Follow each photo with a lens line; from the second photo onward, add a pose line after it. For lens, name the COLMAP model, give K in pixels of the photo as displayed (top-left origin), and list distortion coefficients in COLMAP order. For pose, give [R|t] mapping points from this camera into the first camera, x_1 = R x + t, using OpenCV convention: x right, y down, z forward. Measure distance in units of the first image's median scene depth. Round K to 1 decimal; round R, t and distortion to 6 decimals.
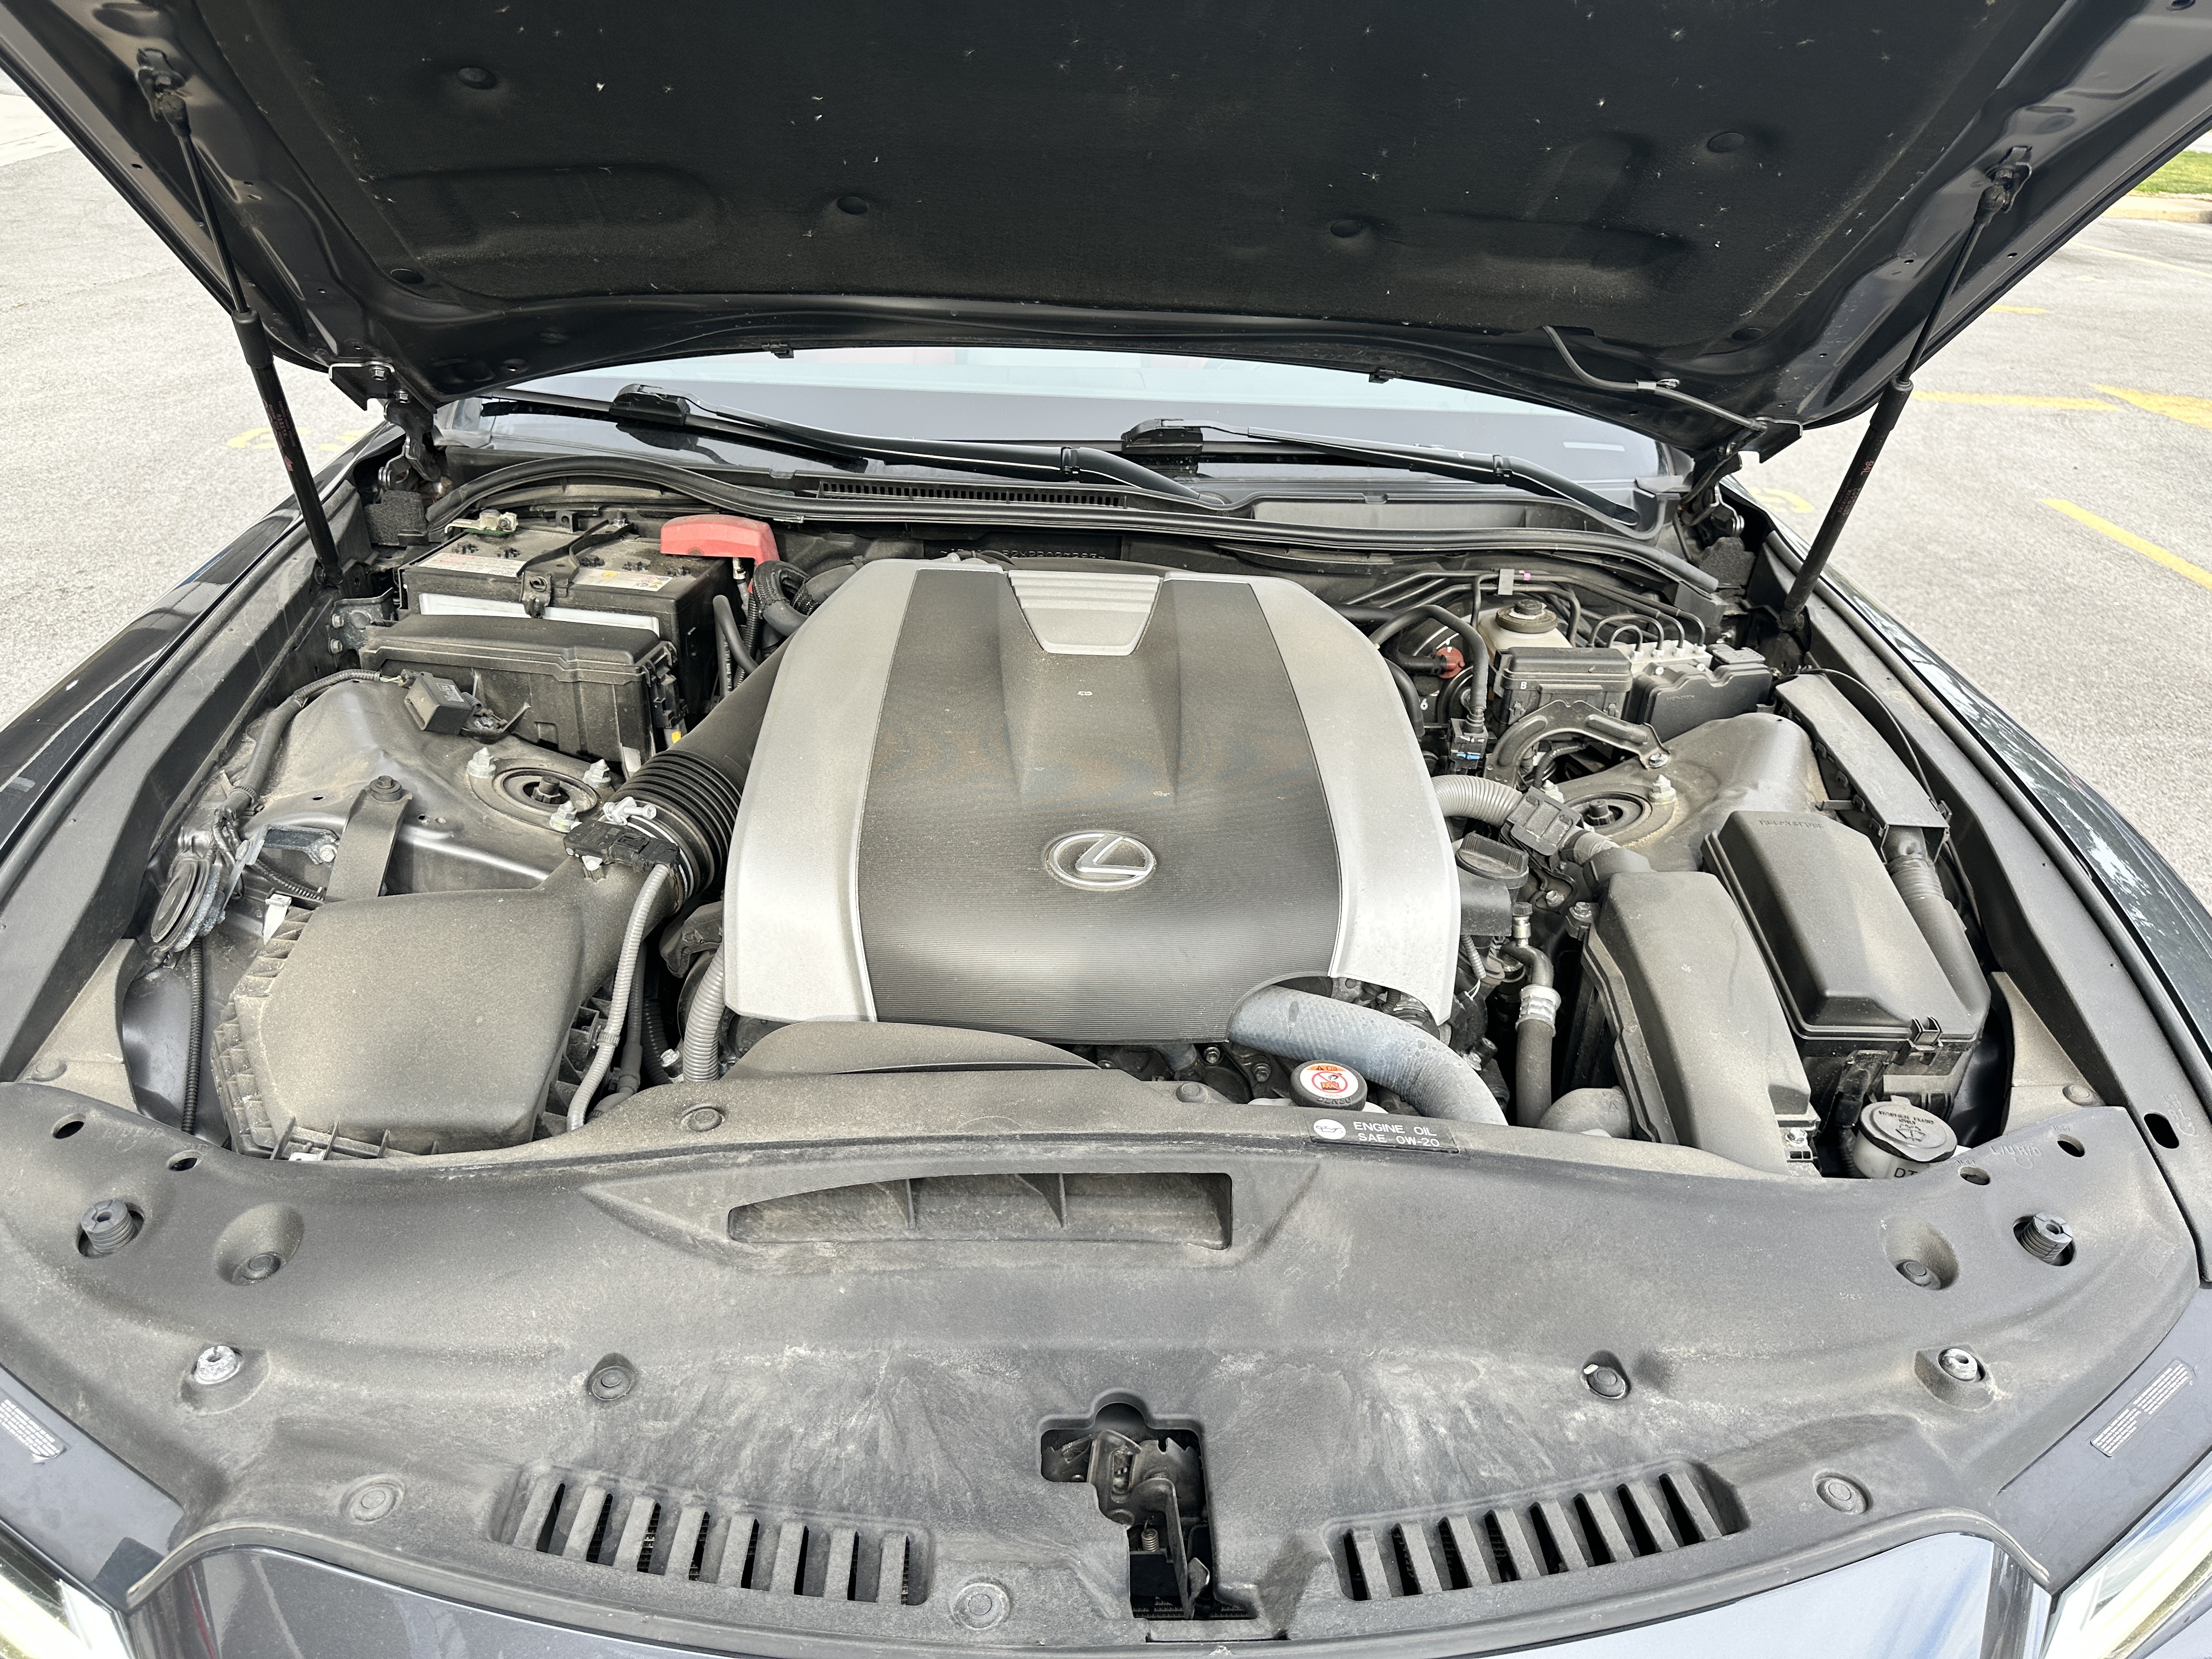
lens RADIAL K [[1561.6, 0, 1109.0], [0, 1561.6, 895.5], [0, 0, 1]] dist [0.118652, -0.229976]
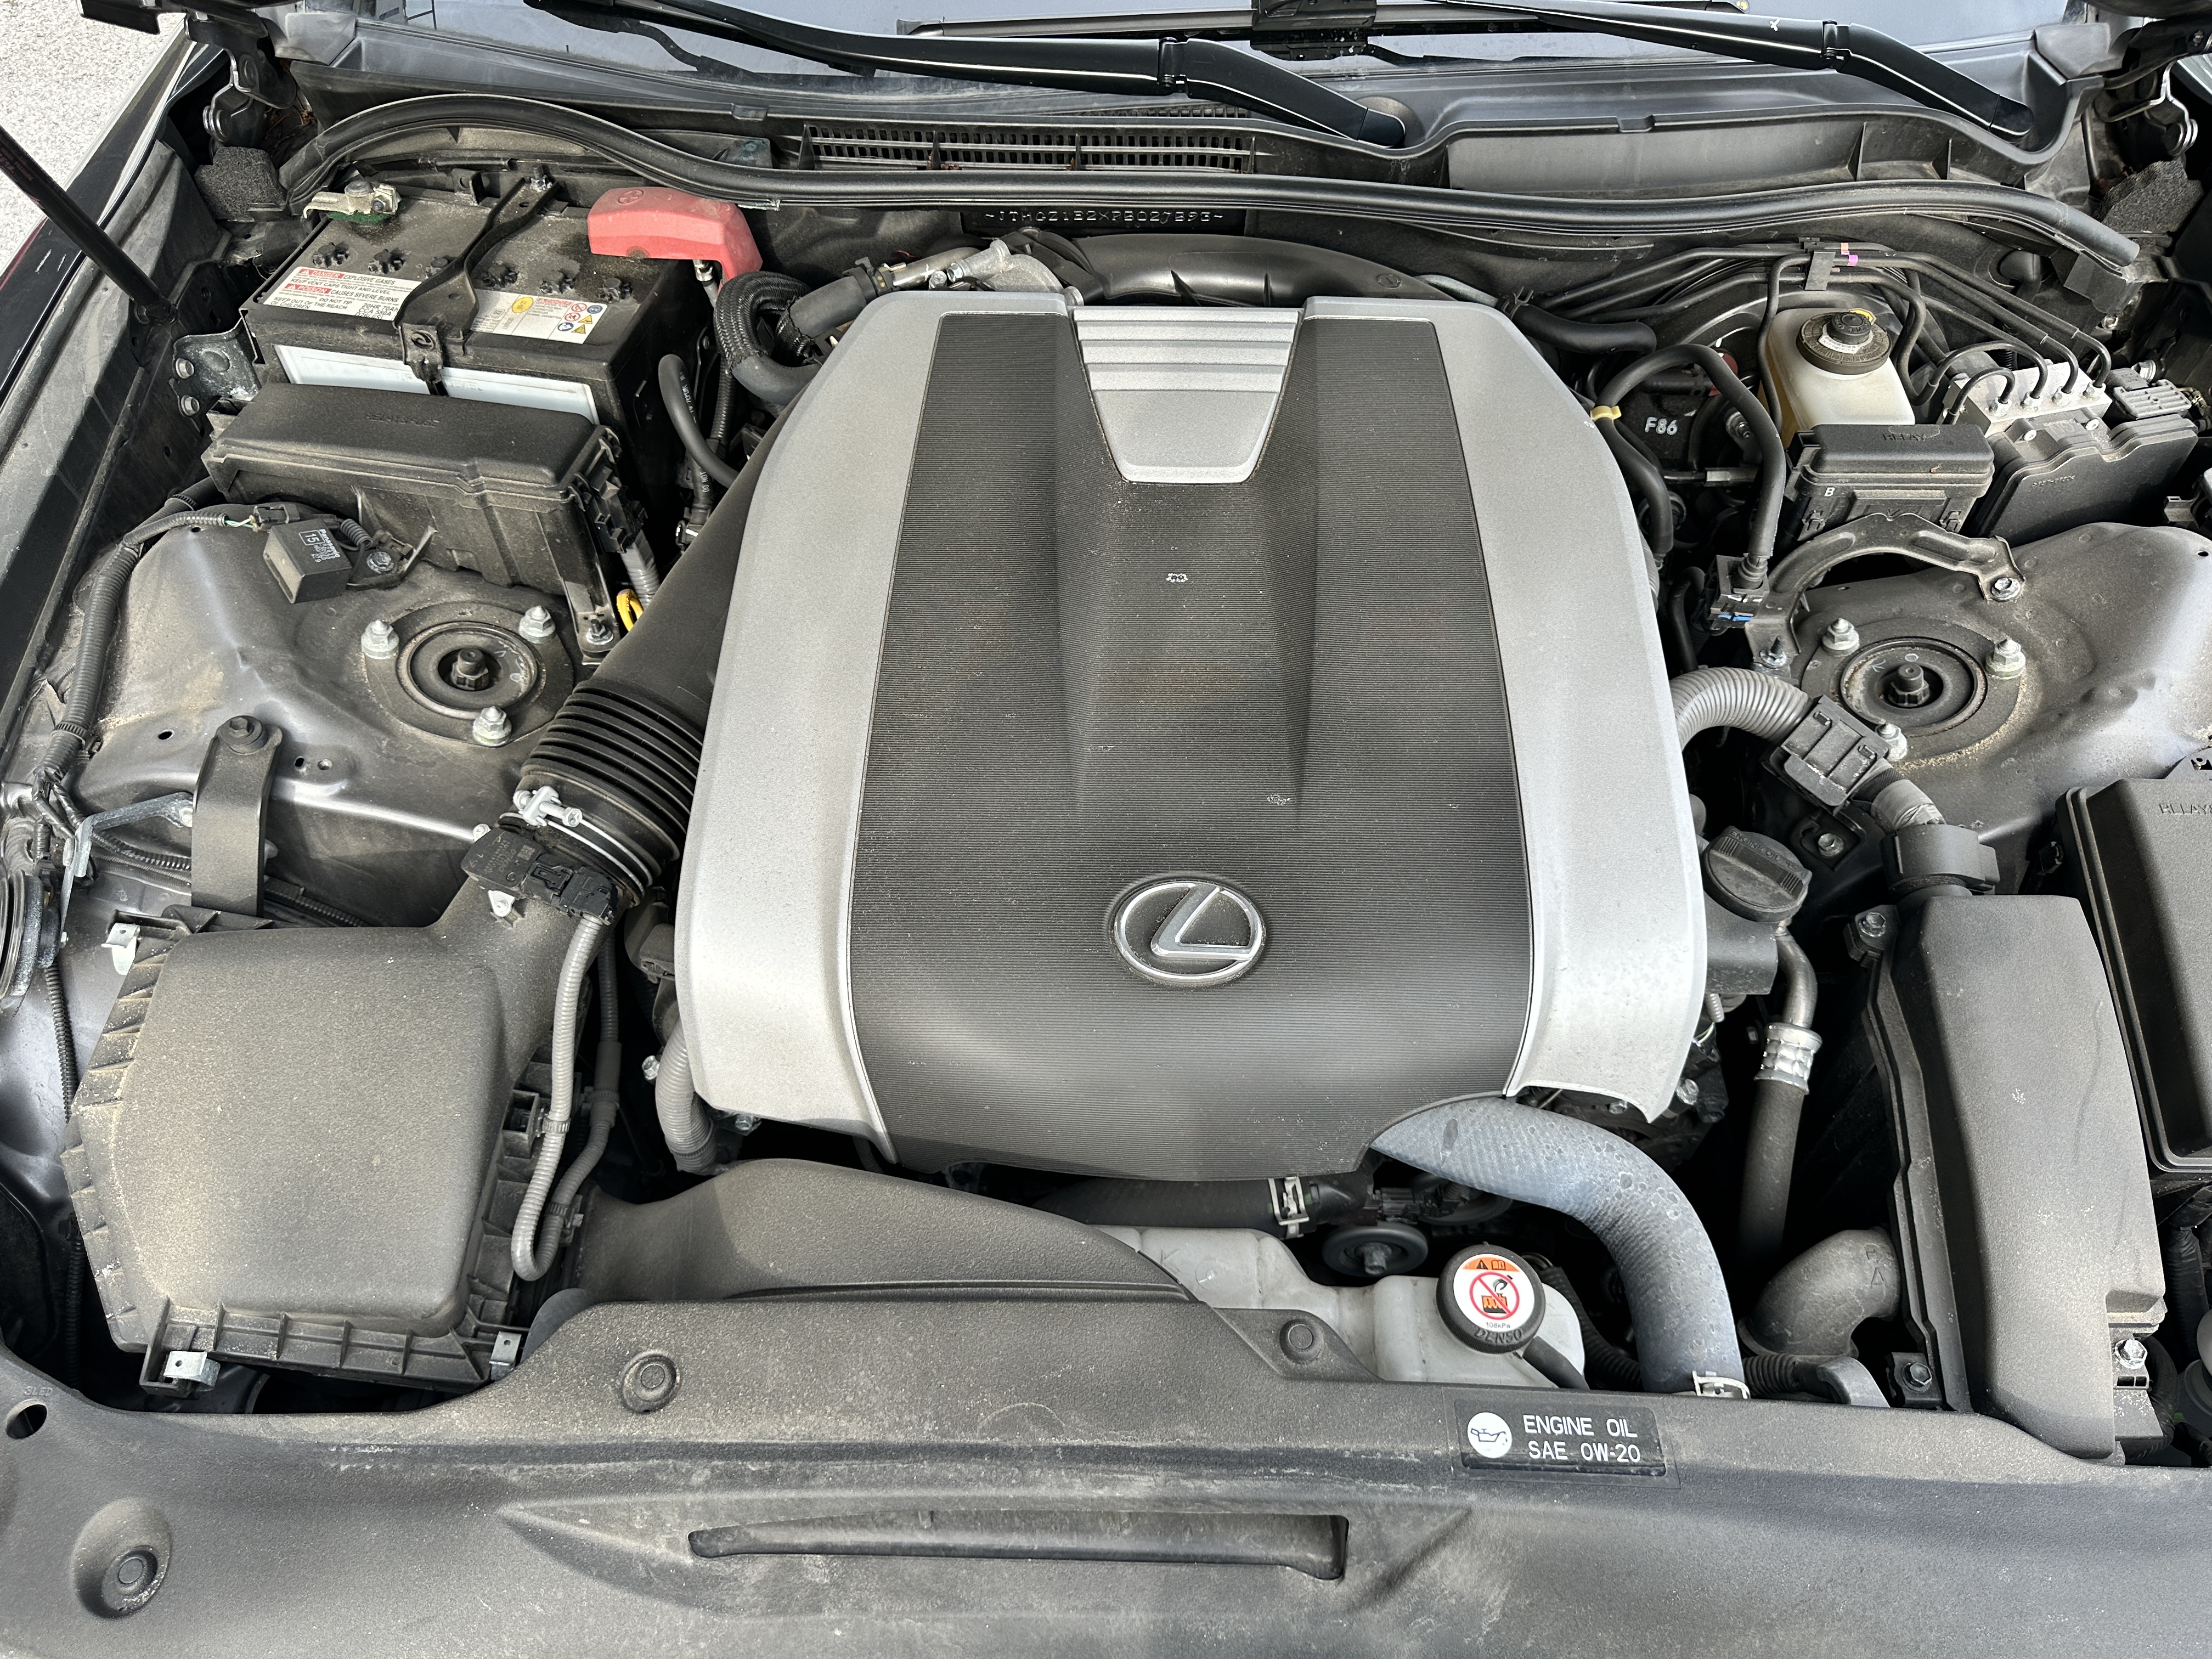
lens RADIAL K [[1547.3, 0, 1106.0], [0, 1547.3, 829.5], [0, 0, 1]] dist [0.003463, -0.011807]
pose [[0.995973, 0.023955, -0.086394, 0.014555], [0.012632, 0.916533, 0.399759, -0.302917], [0.088759, -0.399240, 0.912540, 0.337283]]
